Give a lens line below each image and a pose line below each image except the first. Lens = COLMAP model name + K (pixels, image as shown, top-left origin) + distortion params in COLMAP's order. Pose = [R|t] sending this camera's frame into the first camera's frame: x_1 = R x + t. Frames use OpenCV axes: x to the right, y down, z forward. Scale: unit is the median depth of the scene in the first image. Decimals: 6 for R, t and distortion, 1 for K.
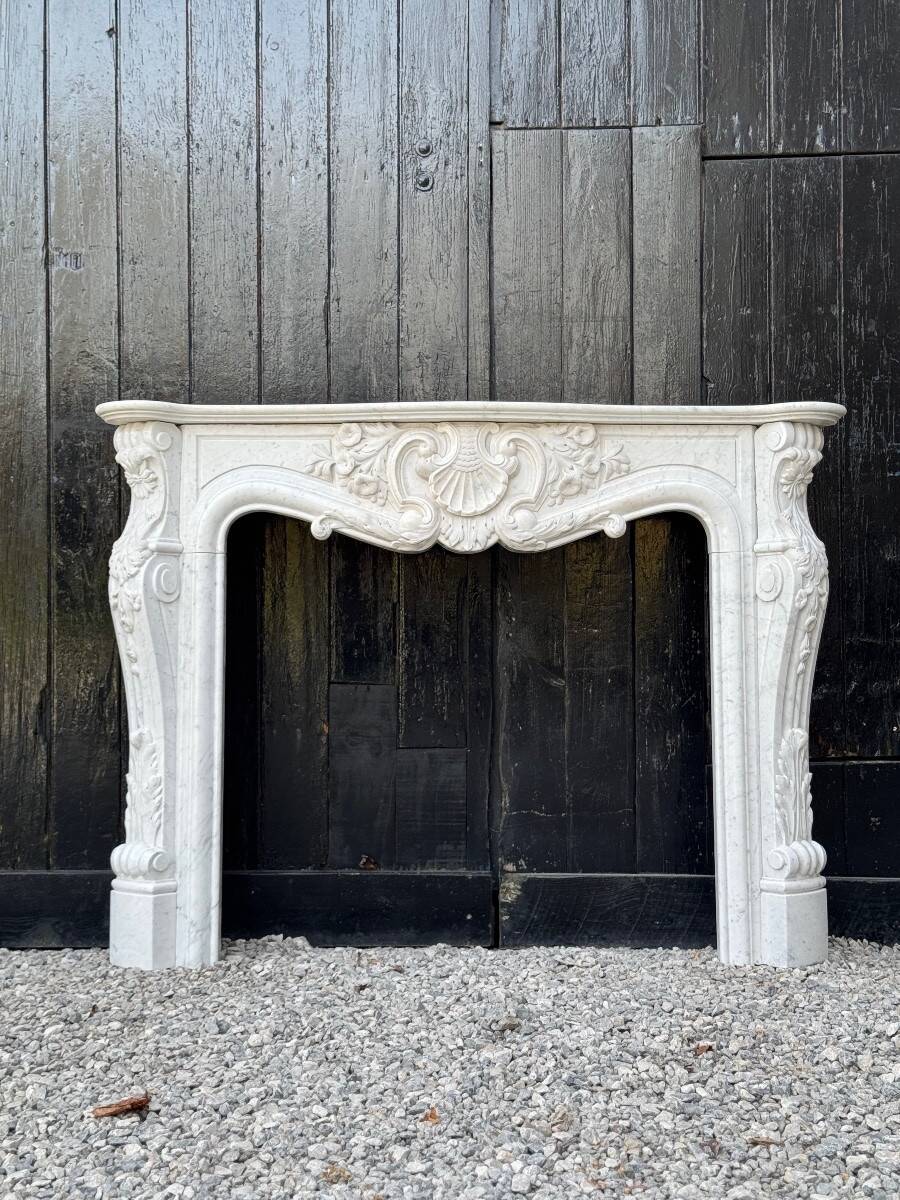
lens RADIAL K [[1681.5, 0, 451.8], [0, 1681.5, 602.1], [0, 0, 1]] dist [0.126763, 0.000000]
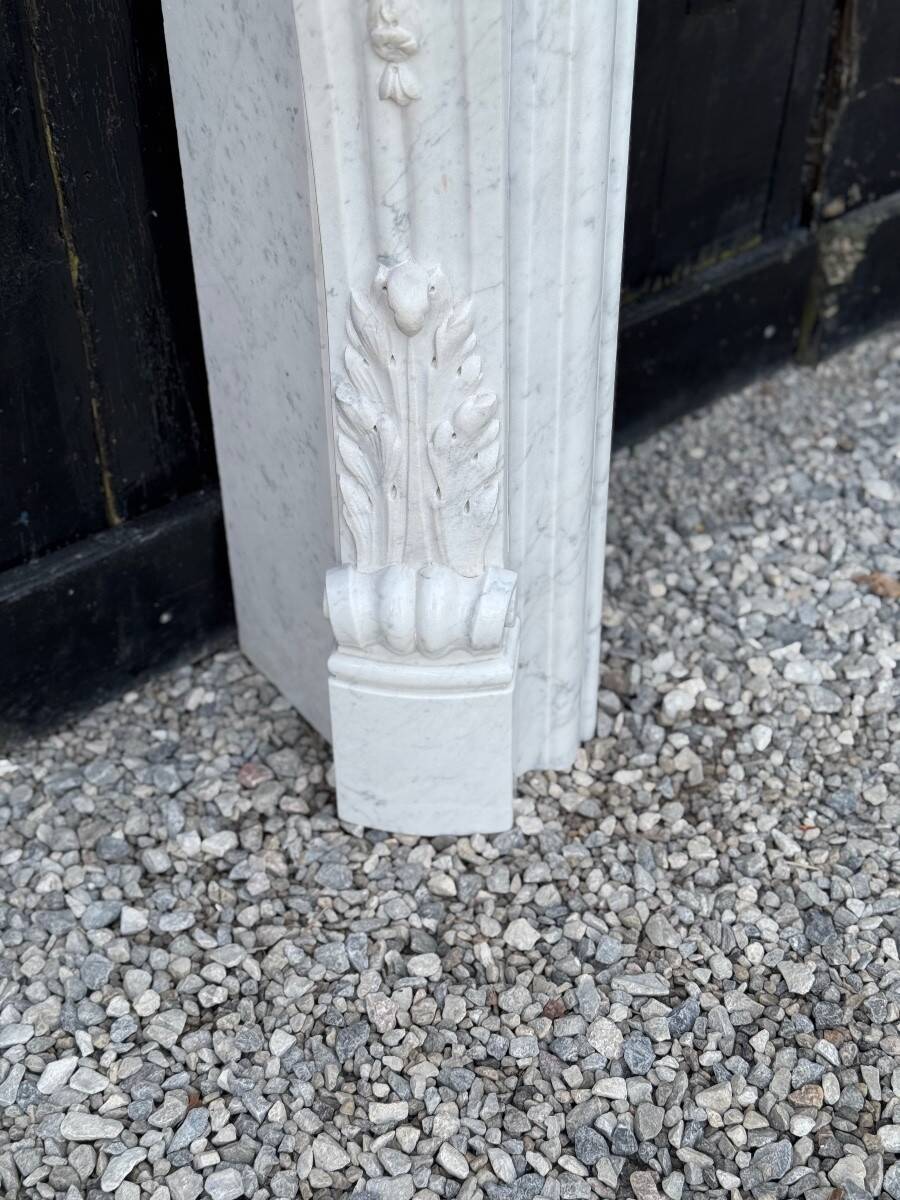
lens RADIAL K [[1681.5, 0, 445.1], [0, 1681.5, 579.2], [0, 0, 1]] dist [0.126763, 0.000000]
pose [[0.803771, -0.384876, 0.453677, -0.336727], [0.003631, 0.765720, 0.643163, -0.075780], [-0.594928, -0.515309, 0.616861, 0.784345]]
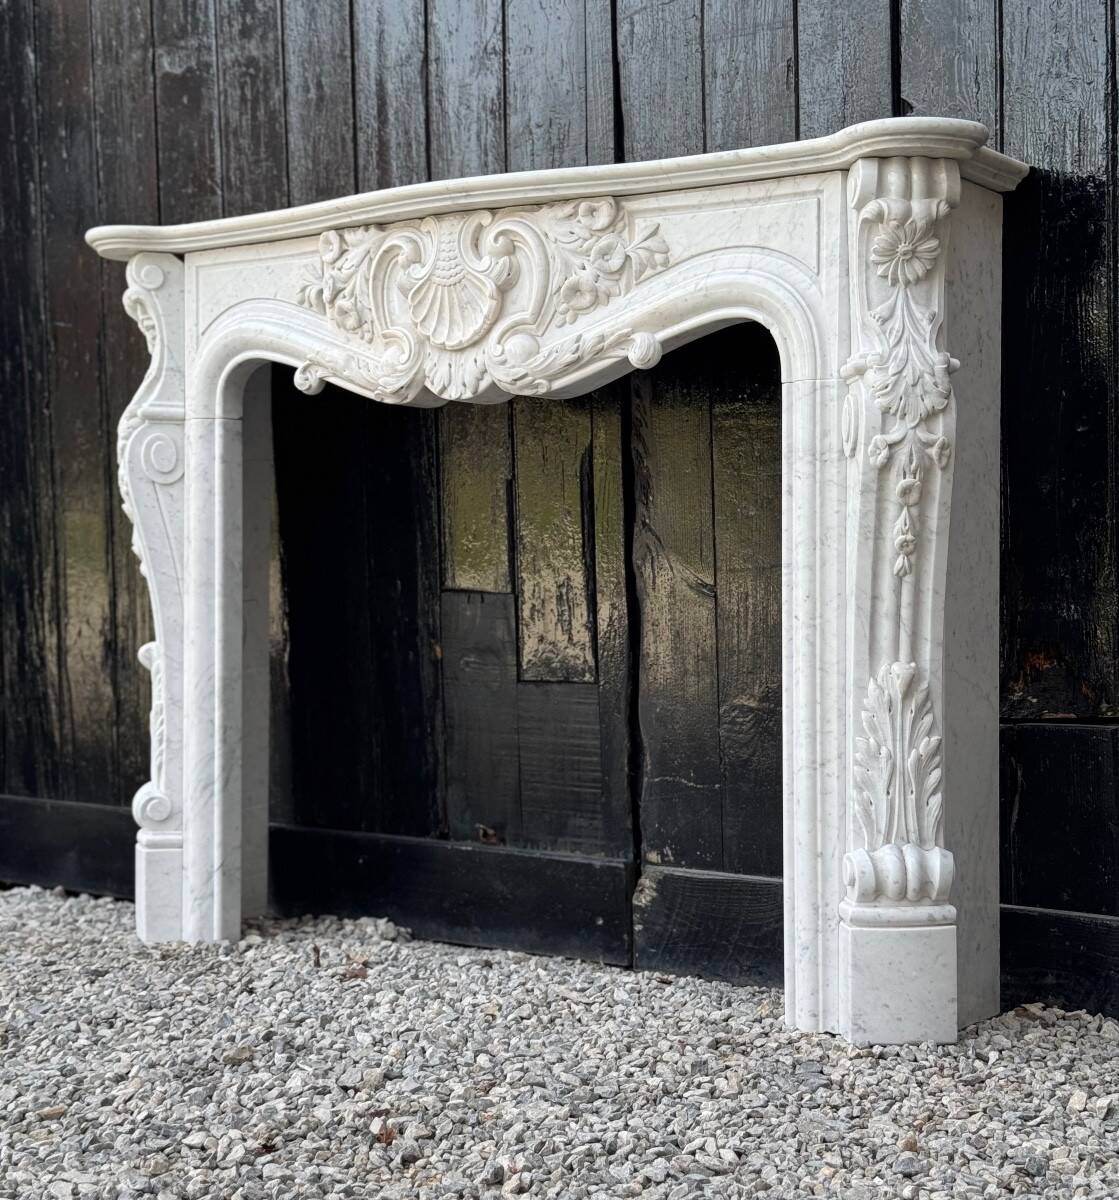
lens RADIAL K [[2084.5, 0, 560.5], [0, 2084.5, 635.8], [0, 0, 1]] dist [0.138439, 0.000000]
pose [[0.805957, 0.016472, -0.591745, 0.557532], [0.016423, 0.998606, 0.050166, 0.024789], [0.591747, -0.050150, 0.804562, 0.317667]]
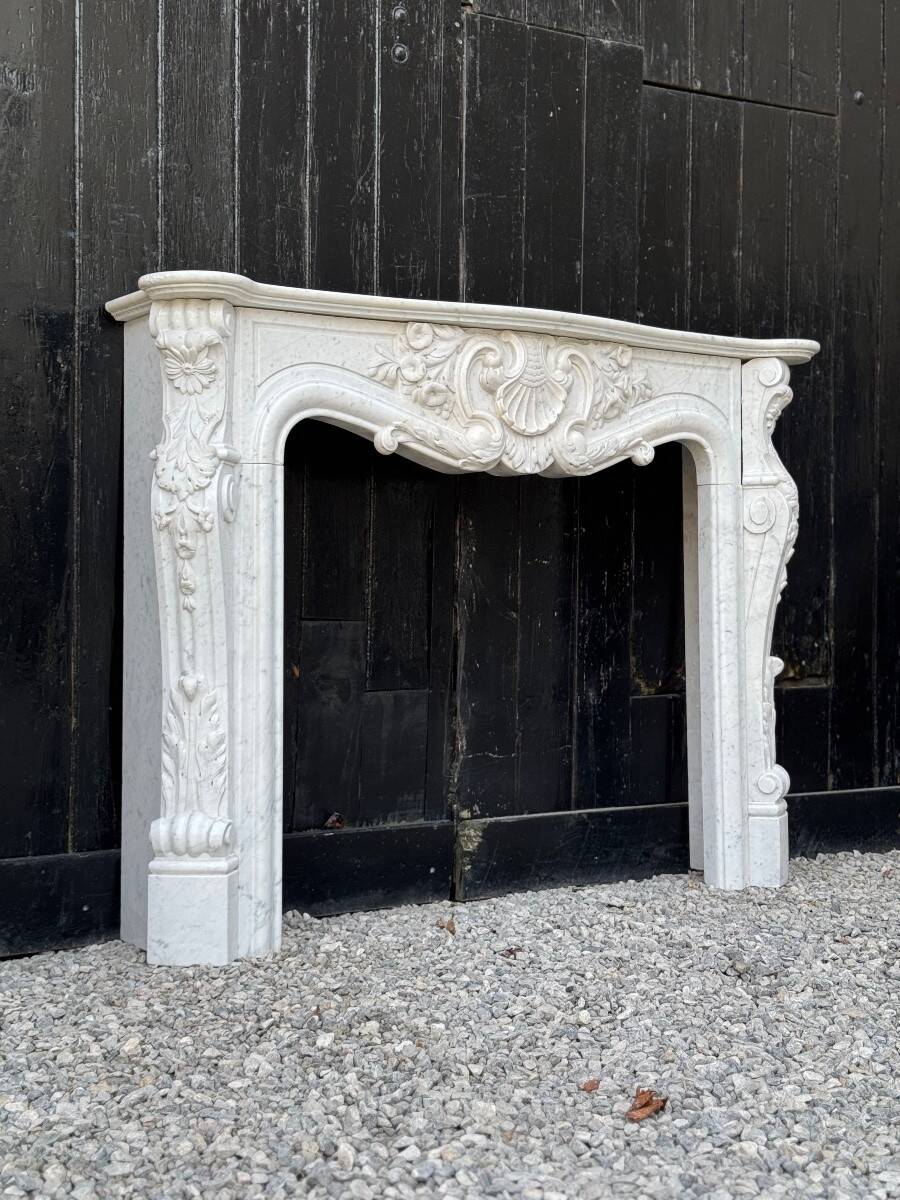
lens RADIAL K [[1681.5, 0, 453.4], [0, 1681.5, 605.2], [0, 0, 1]] dist [0.126763, 0.000000]
pose [[0.835180, -0.006038, 0.549944, -0.529389], [-0.012670, 0.999463, 0.030215, 0.014411], [-0.549831, -0.032203, 0.834655, 0.247735]]
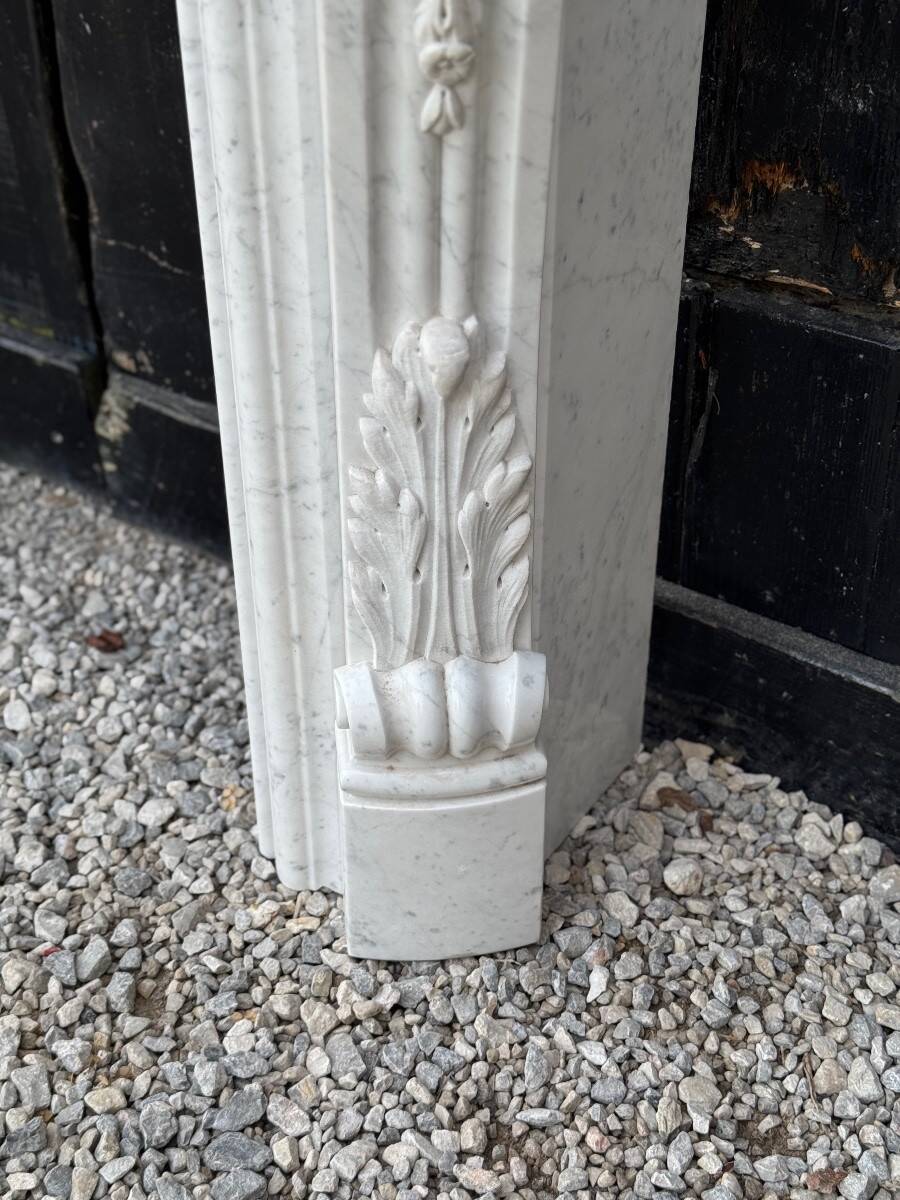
lens RADIAL K [[1681.5, 0, 443.9], [0, 1681.5, 611.7], [0, 0, 1]] dist [0.126763, 0.000000]
pose [[0.820842, 0.335010, -0.462587, 0.345347], [0.016927, 0.795290, 0.605993, -0.051680], [0.570905, -0.505255, 0.647136, 0.809160]]
